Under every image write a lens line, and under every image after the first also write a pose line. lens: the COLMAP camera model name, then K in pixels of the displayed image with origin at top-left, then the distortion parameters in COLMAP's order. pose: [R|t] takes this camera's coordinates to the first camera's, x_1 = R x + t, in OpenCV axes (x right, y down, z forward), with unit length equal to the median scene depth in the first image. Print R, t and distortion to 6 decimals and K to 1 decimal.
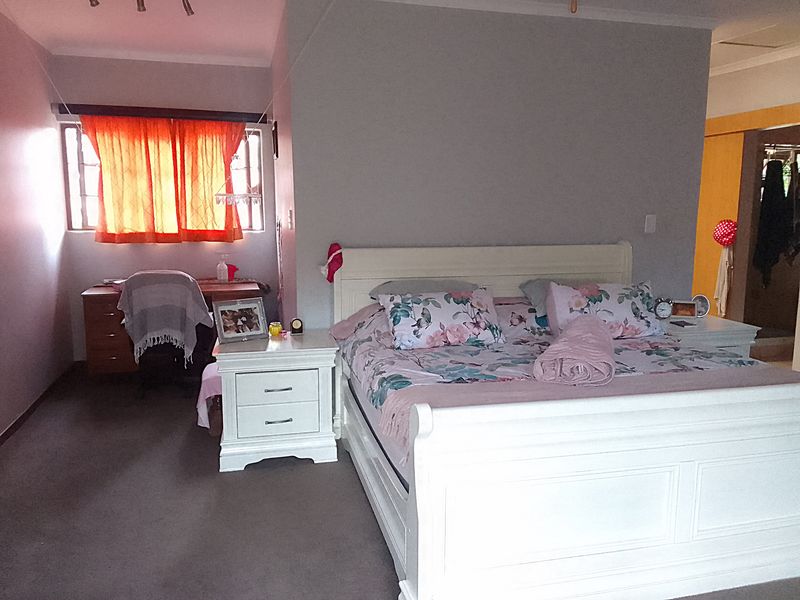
lens RADIAL K [[655.4, 0, 400.0], [0, 655.4, 300.0], [0, 0, 1]] dist [0.137511, -0.002308]
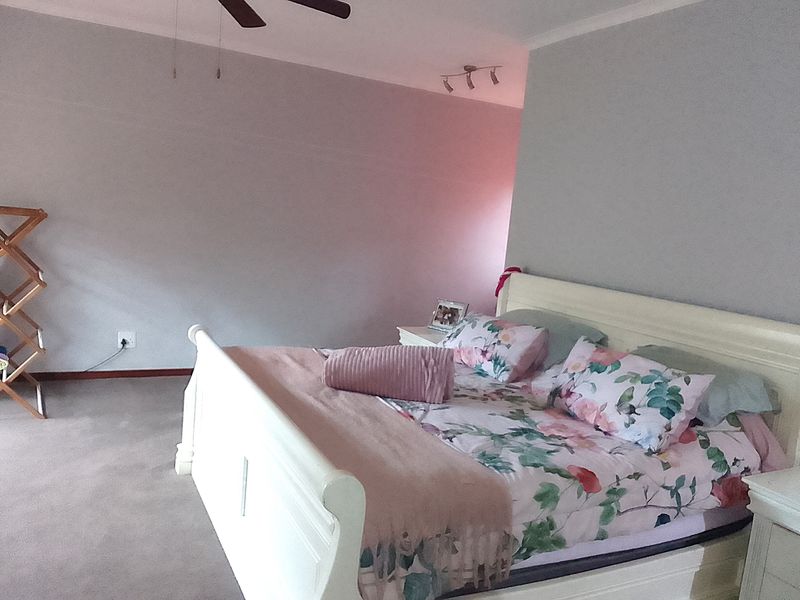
lens RADIAL K [[655.4, 0, 400.0], [0, 655.4, 300.0], [0, 0, 1]] dist [0.137511, -0.002308]
pose [[0.233445, 0.145128, -0.961479, 1.002065], [-0.228083, 0.969385, 0.090943, -0.098059], [0.945242, 0.198067, 0.259399, 0.604604]]
